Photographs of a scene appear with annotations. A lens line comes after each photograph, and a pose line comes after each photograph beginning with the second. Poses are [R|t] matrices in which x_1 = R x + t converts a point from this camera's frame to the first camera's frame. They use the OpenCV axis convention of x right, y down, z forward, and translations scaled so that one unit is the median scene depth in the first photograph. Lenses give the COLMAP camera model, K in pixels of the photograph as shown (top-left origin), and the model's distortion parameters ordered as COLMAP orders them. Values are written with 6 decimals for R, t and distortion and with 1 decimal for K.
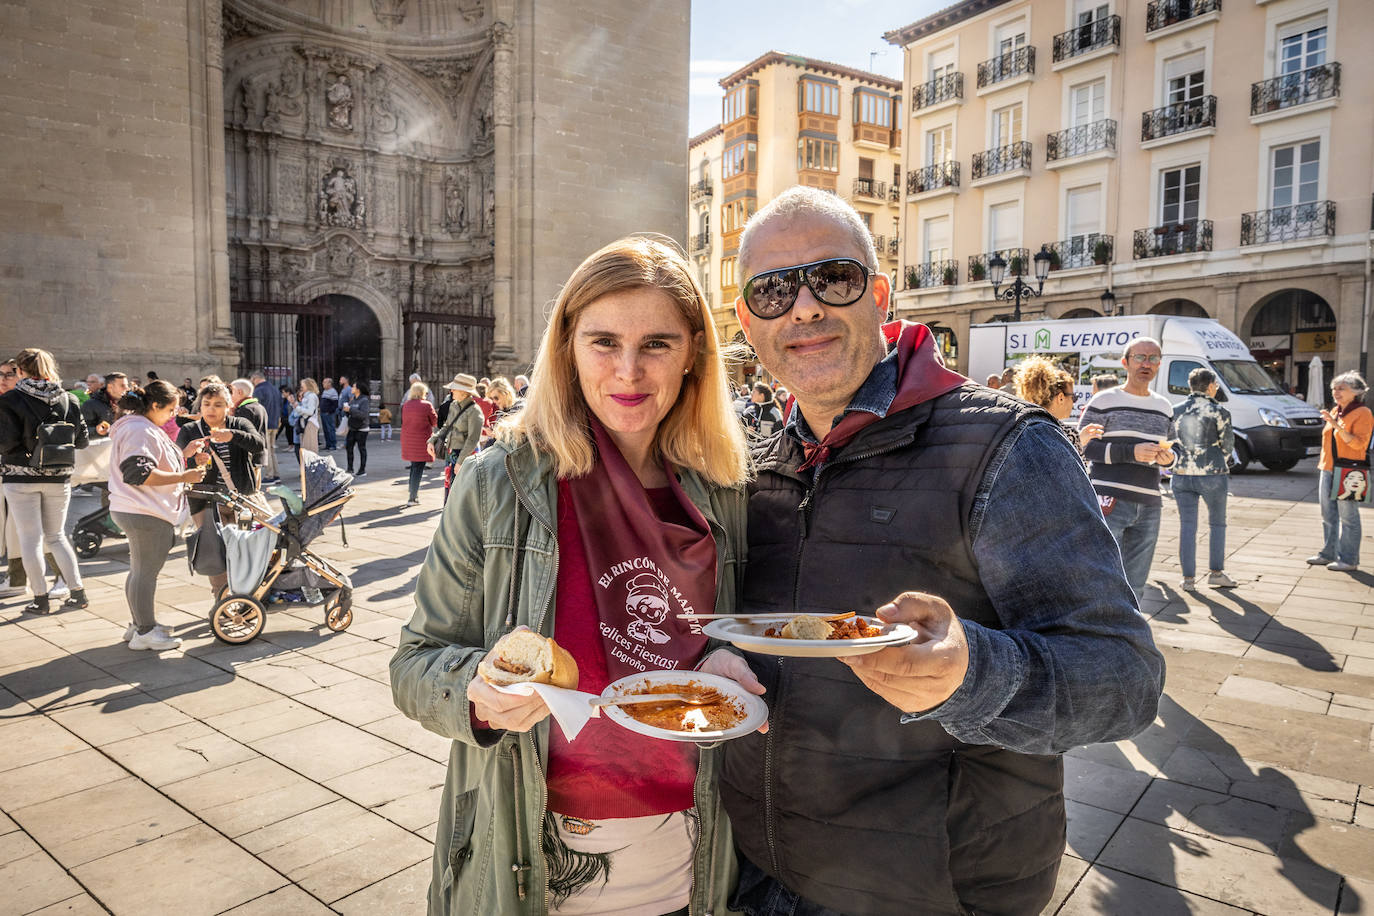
lens RADIAL K [[914.8, 0, 686.1], [0, 914.8, 458.3], [0, 0, 1]] dist [0.004839, 0.001318]
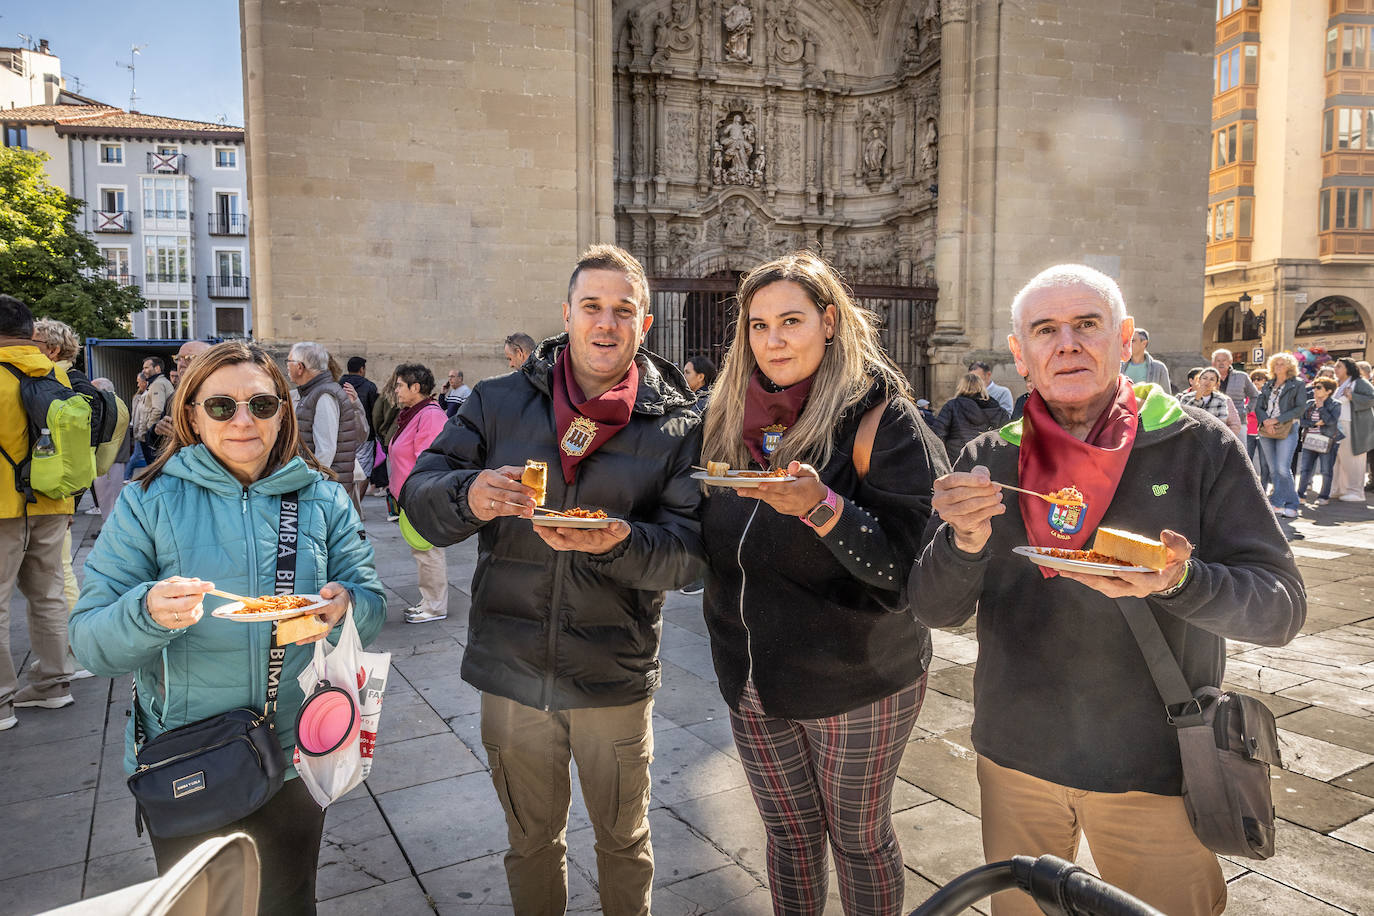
lens RADIAL K [[918.3, 0, 684.3], [0, 918.3, 459.1], [0, 0, 1]] dist [0.003585, 0.000720]
pose [[0.937386, 0.011522, -0.348102, -0.140487], [-0.012057, 0.999927, 0.000628, -0.014490], [0.348084, 0.003609, 0.937456, 0.238025]]
